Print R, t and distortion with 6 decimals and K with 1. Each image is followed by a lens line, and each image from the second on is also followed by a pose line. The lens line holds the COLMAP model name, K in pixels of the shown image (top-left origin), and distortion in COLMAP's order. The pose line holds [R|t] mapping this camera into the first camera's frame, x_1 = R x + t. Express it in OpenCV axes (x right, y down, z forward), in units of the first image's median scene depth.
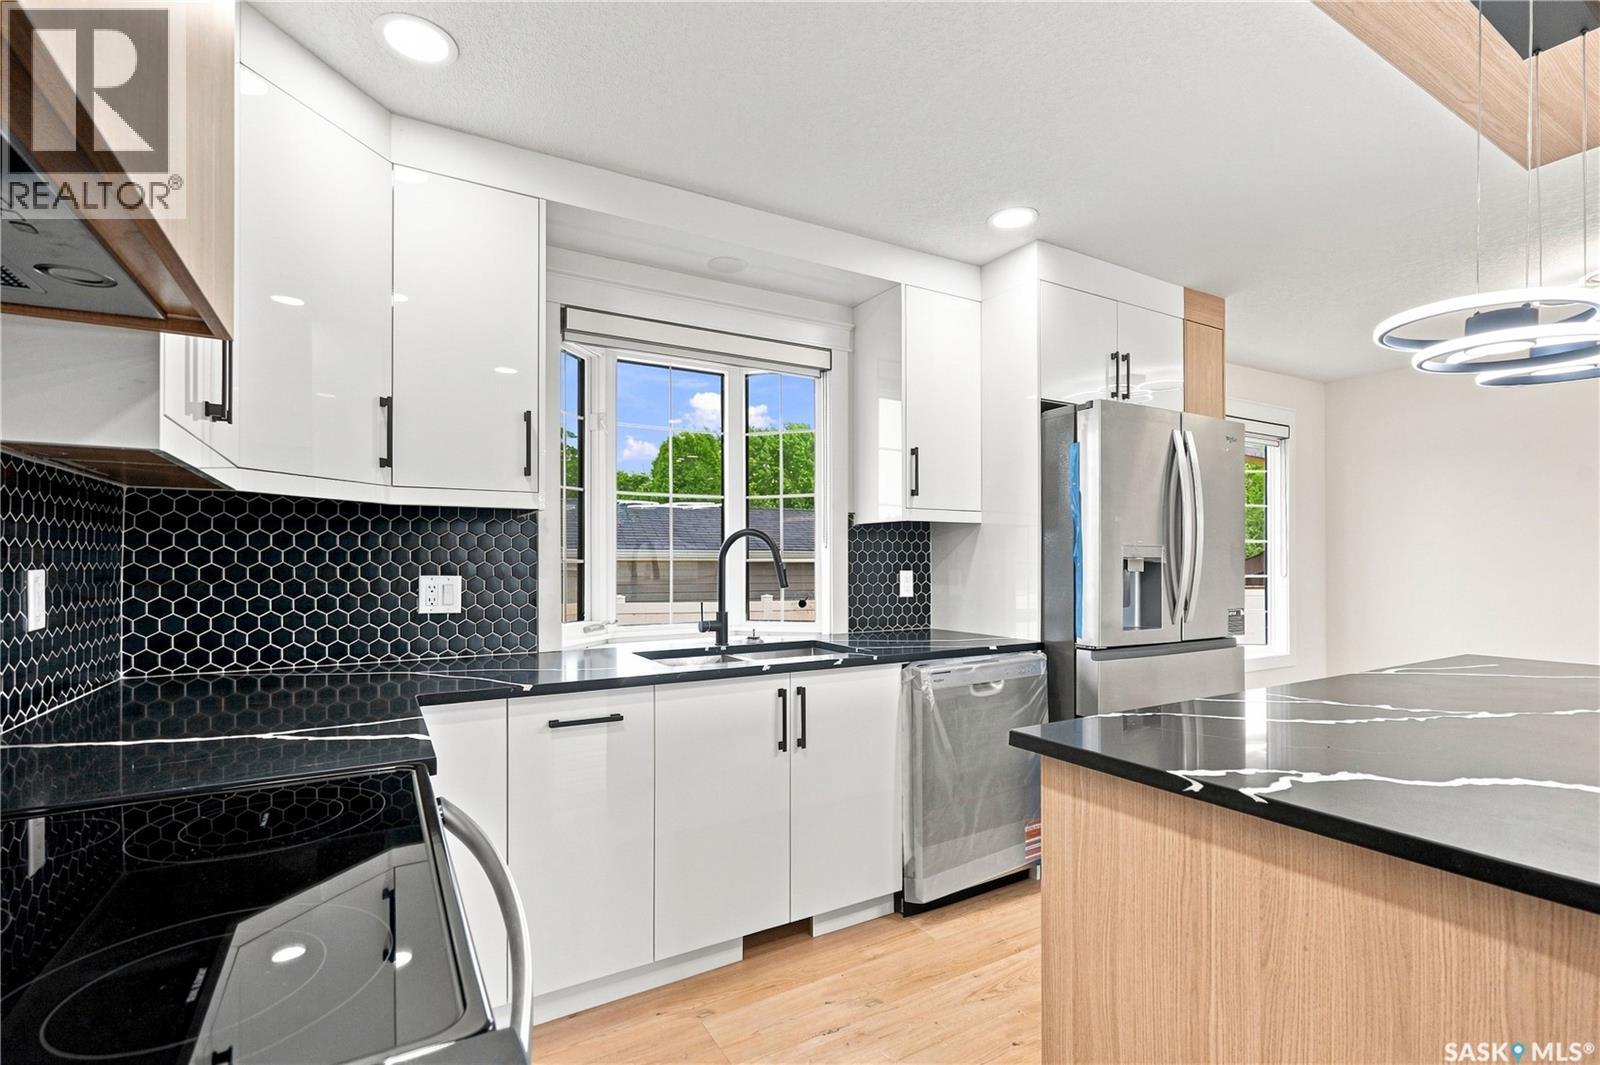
lens RADIAL K [[736.6, 0, 805.0], [0, 736.6, 555.9], [0, 0, 1]] dist [-0.001116, -0.000089]
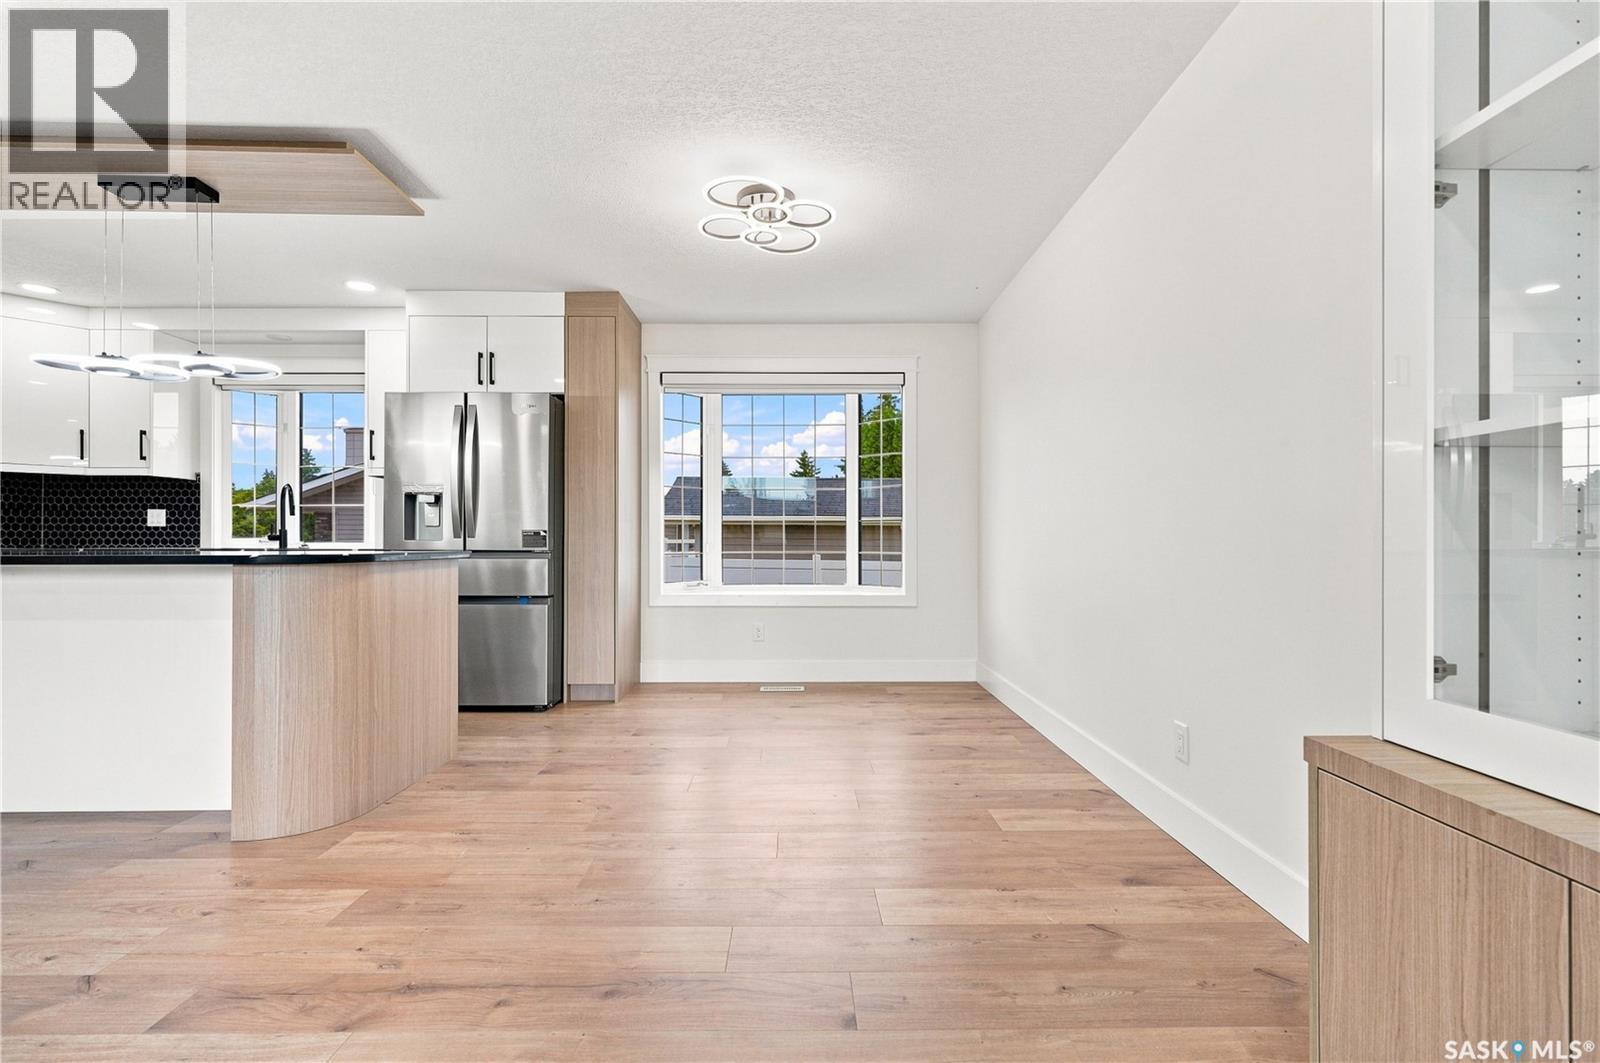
lens RADIAL K [[718.7, 0, 788.3], [0, 718.7, 535.2], [0, 0, 1]] dist [0.001610, 0.000465]
pose [[0.864421, 0.000307, -0.502769, 2.140520], [0.000611, 0.999998, 0.001660, 0.100696], [0.502769, -0.001742, 0.864419, 0.114742]]
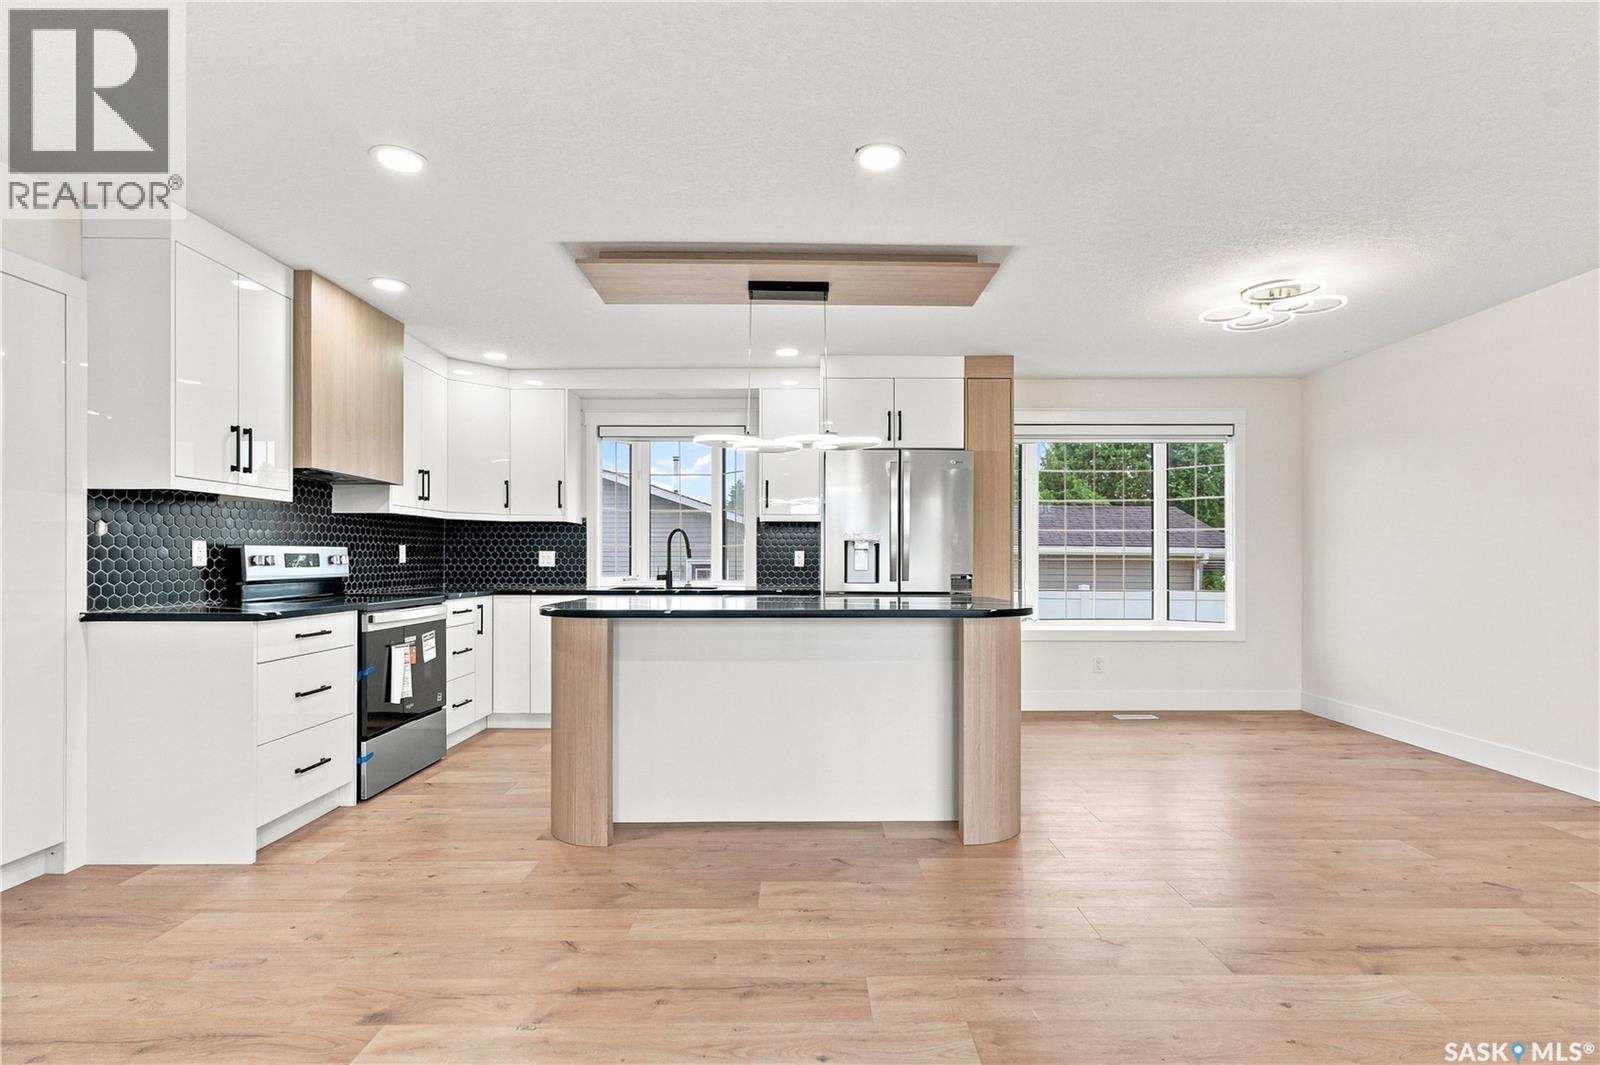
lens RADIAL K [[736.6, 0, 805.0], [0, 736.6, 555.9], [0, 0, 1]] dist [-0.001116, -0.000089]
pose [[0.860759, 0.000470, -0.509013, 1.393401], [0.000284, 0.999999, 0.001403, 0.040292], [0.509013, -0.001352, 0.860758, -0.590512]]
